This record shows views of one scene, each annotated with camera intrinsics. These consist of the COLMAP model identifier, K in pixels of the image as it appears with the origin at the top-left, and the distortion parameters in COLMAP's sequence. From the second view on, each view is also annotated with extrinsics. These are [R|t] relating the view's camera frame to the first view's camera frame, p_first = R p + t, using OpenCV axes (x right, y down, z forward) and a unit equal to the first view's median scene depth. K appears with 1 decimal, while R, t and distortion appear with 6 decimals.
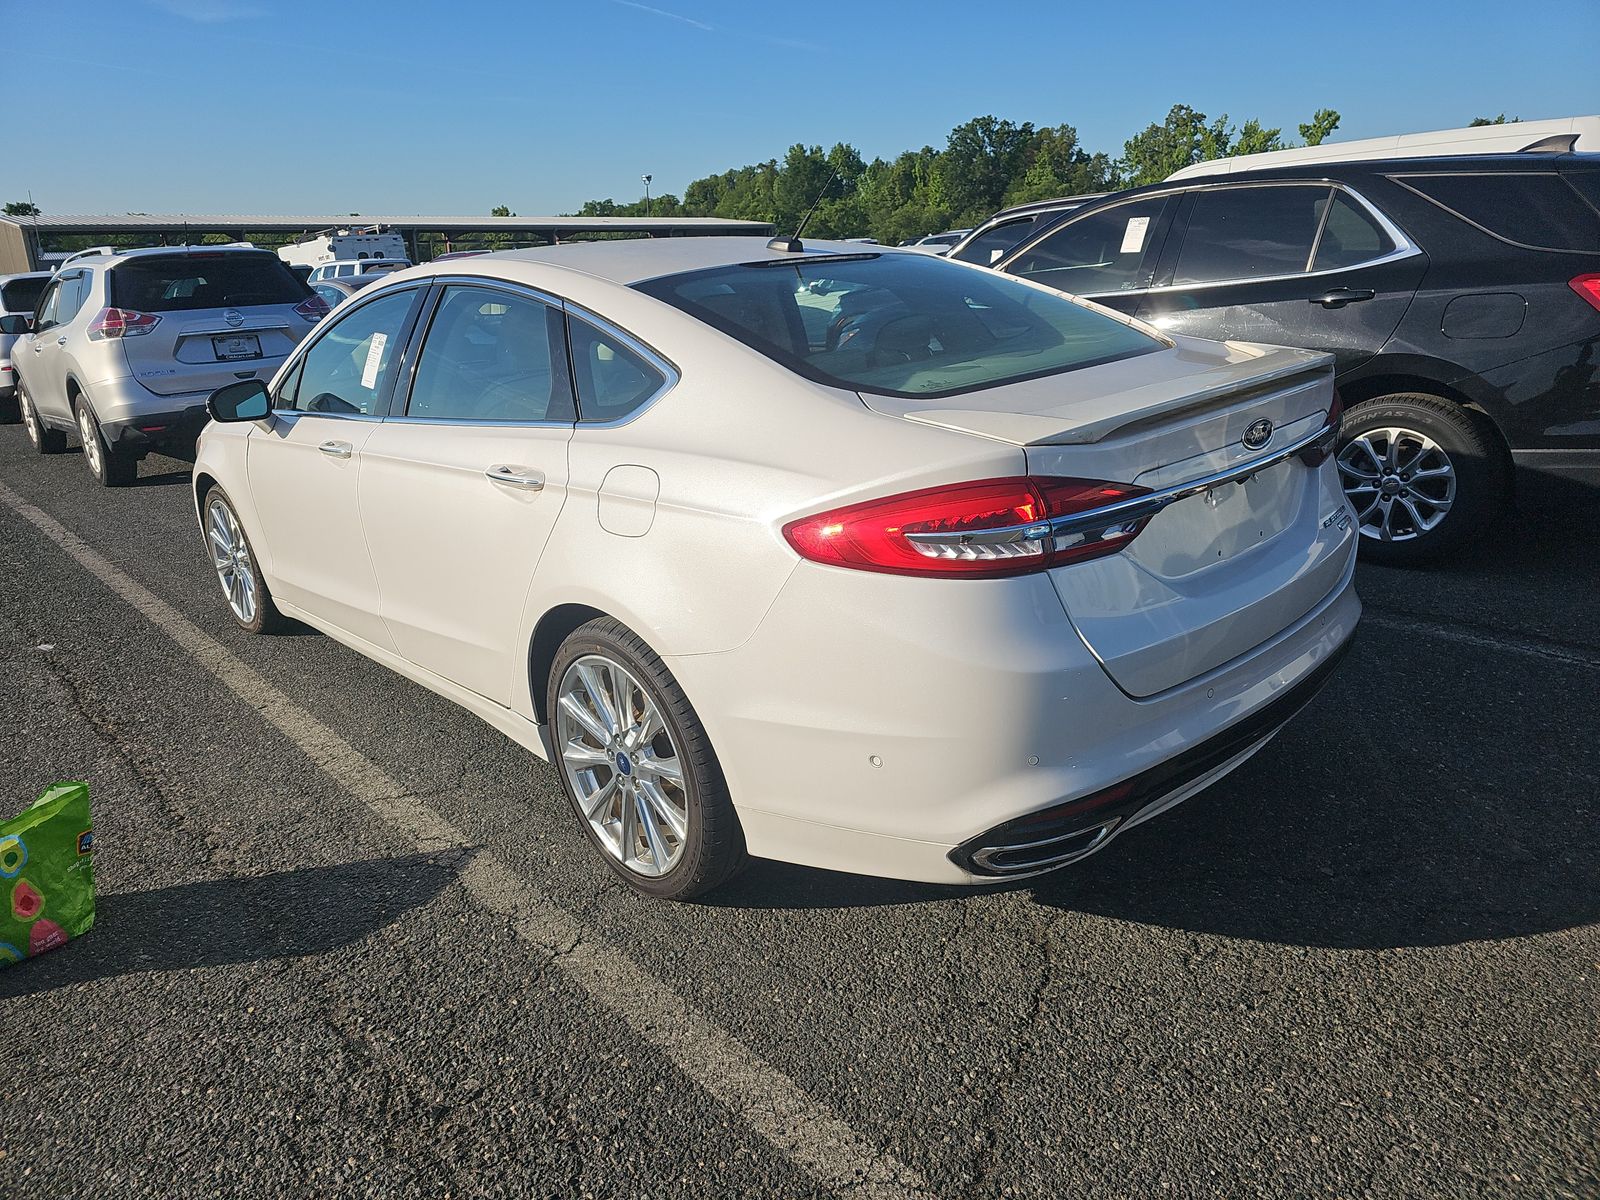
lens RADIAL K [[1084.0, 0, 800.0], [0, 1084.0, 600.0], [0, 0, 1]] dist [0.067199, -0.064533]
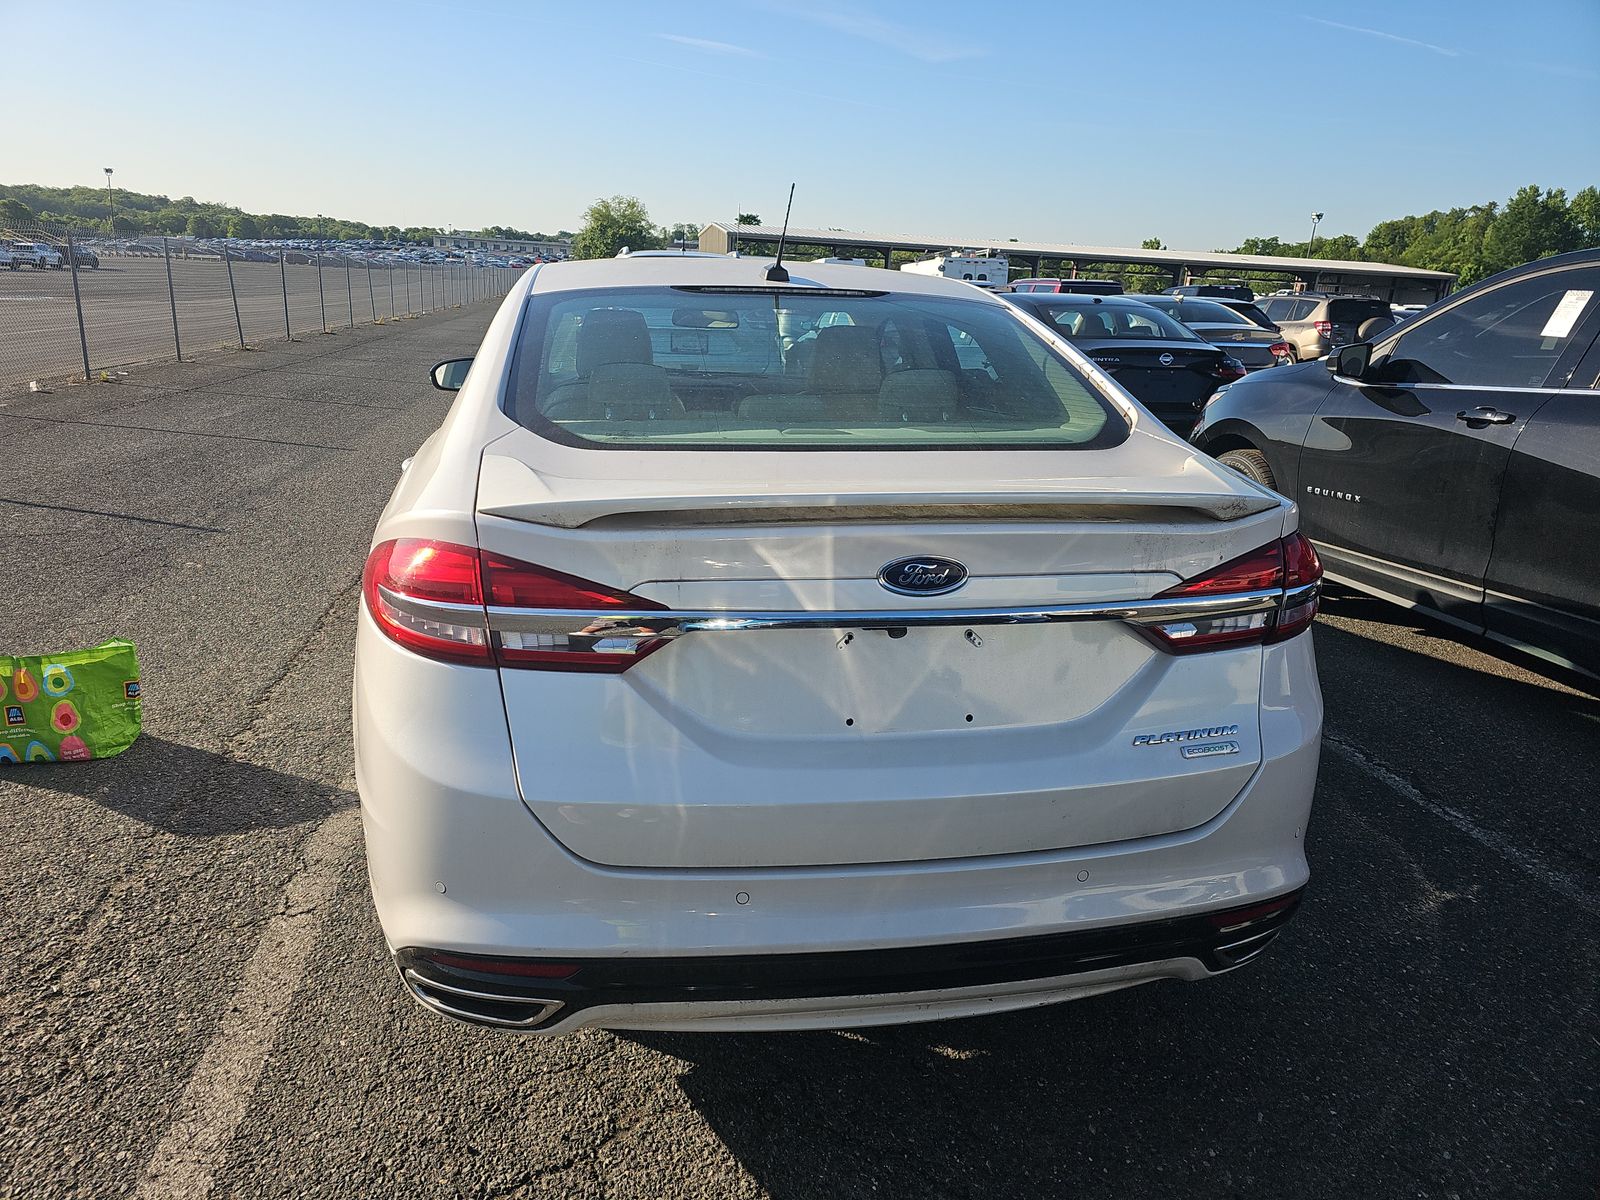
lens RADIAL K [[1084.0, 0, 800.0], [0, 1084.0, 600.0], [0, 0, 1]] dist [0.067199, -0.064533]
pose [[0.822865, 0.234599, -0.517549, 0.089099], [-0.247809, 0.967778, 0.044685, -0.018275], [0.511356, 0.091483, 0.854486, 0.044743]]
